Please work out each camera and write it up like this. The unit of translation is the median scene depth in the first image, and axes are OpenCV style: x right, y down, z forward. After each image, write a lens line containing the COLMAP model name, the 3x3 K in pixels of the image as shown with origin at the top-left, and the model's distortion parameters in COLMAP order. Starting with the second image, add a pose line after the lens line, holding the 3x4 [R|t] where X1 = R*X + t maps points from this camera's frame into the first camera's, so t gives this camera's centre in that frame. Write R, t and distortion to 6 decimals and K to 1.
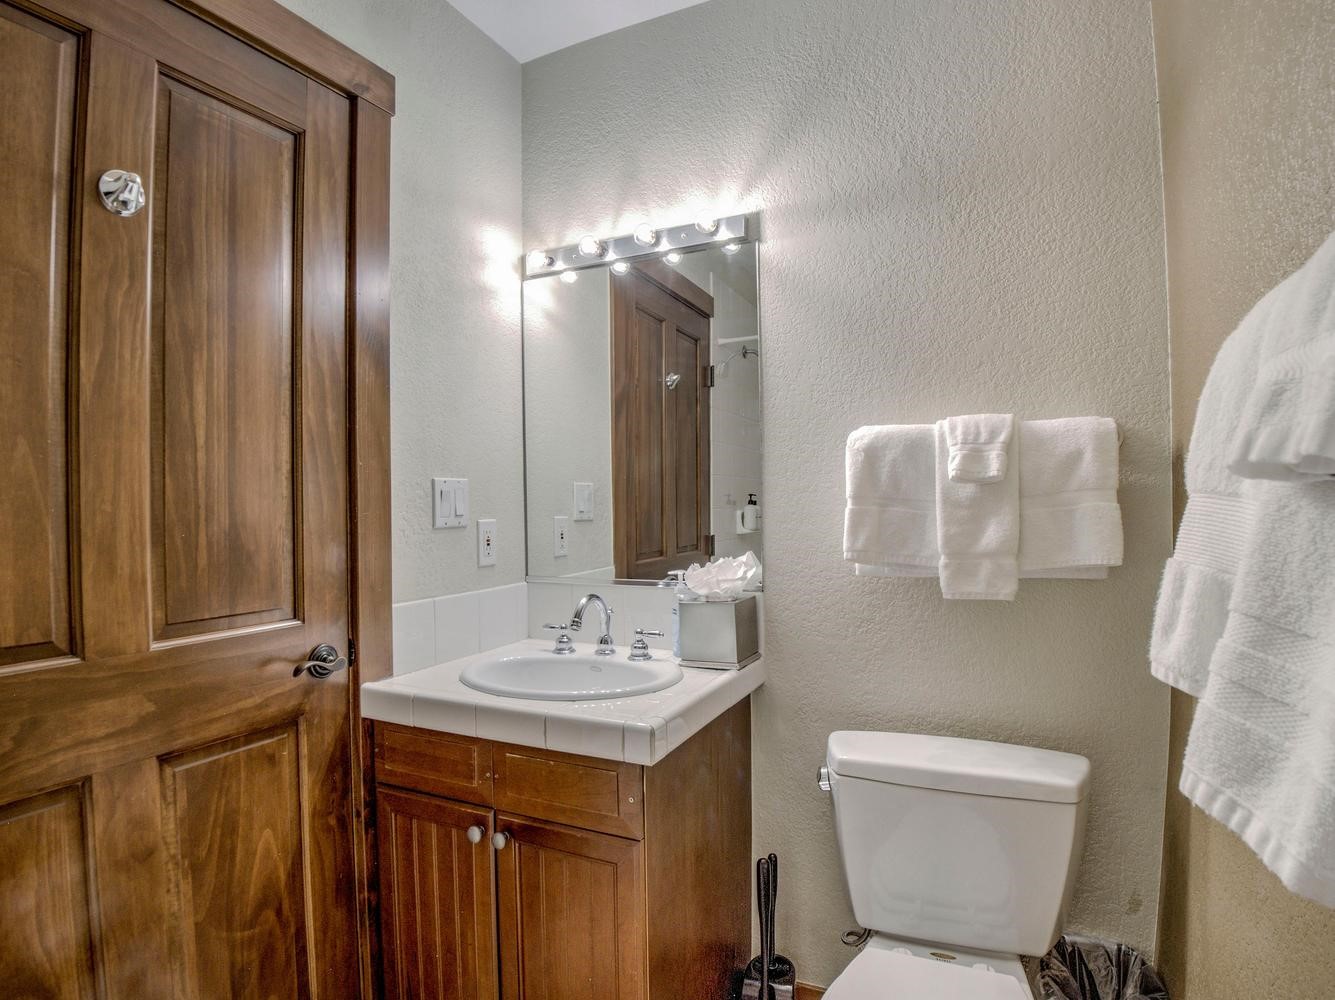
lens RADIAL K [[740.2, 0, 661.4], [0, 740.2, 503.9], [0, 0, 1]] dist [-0.037166, -0.017284]
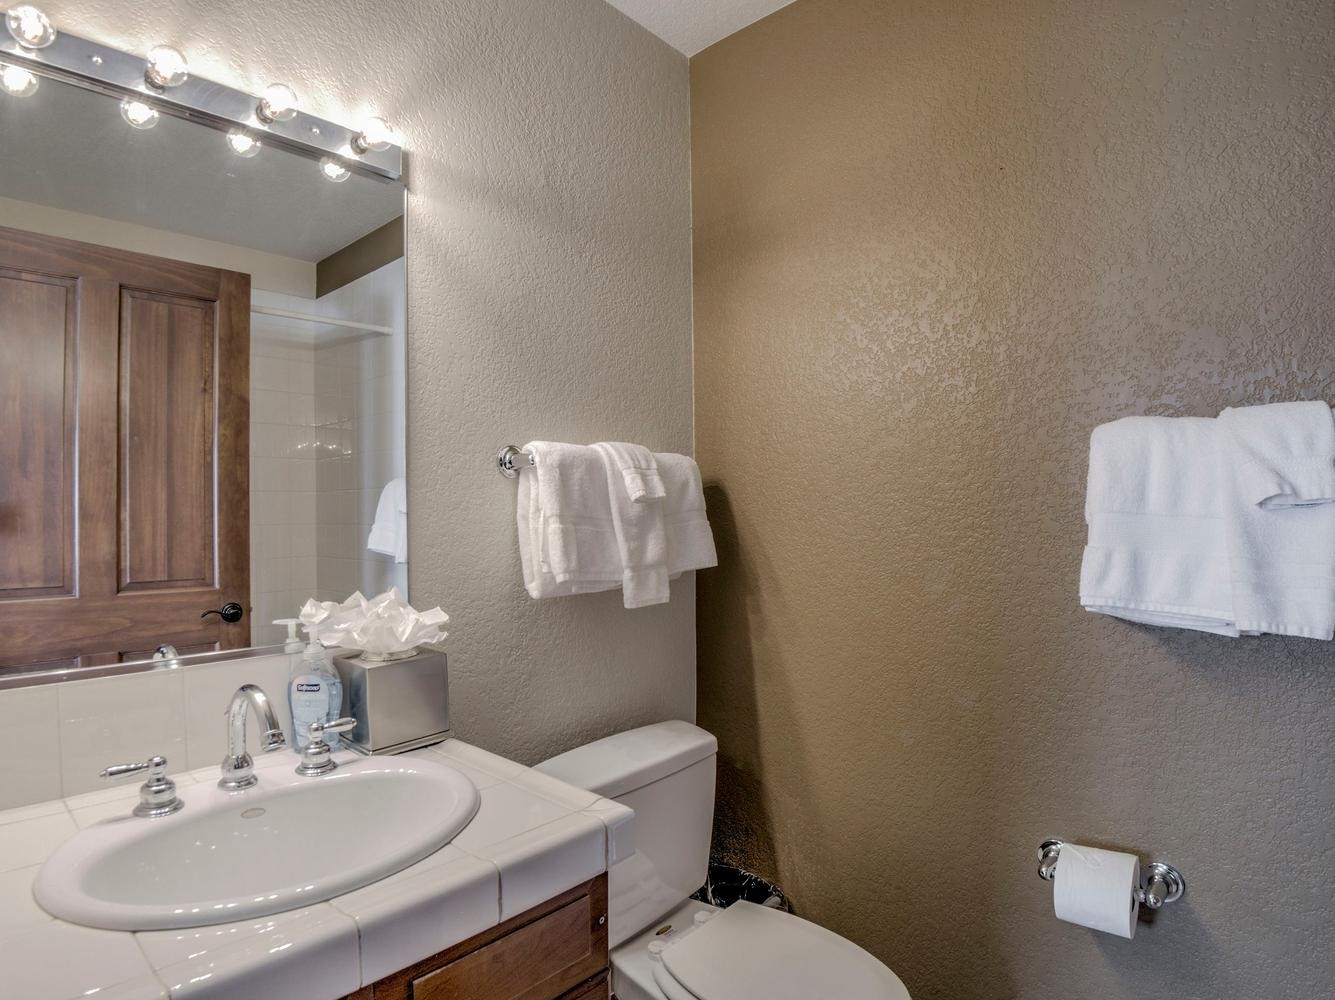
lens RADIAL K [[732.3, 0, 661.6], [0, 732.3, 511.0], [0, 0, 1]] dist [-0.032683, -0.022262]
pose [[0.290599, 0.011502, 0.956776, -0.657542], [0.009126, 0.999849, -0.014792, 0.000545], [-0.956801, 0.013030, 0.290450, 0.654888]]
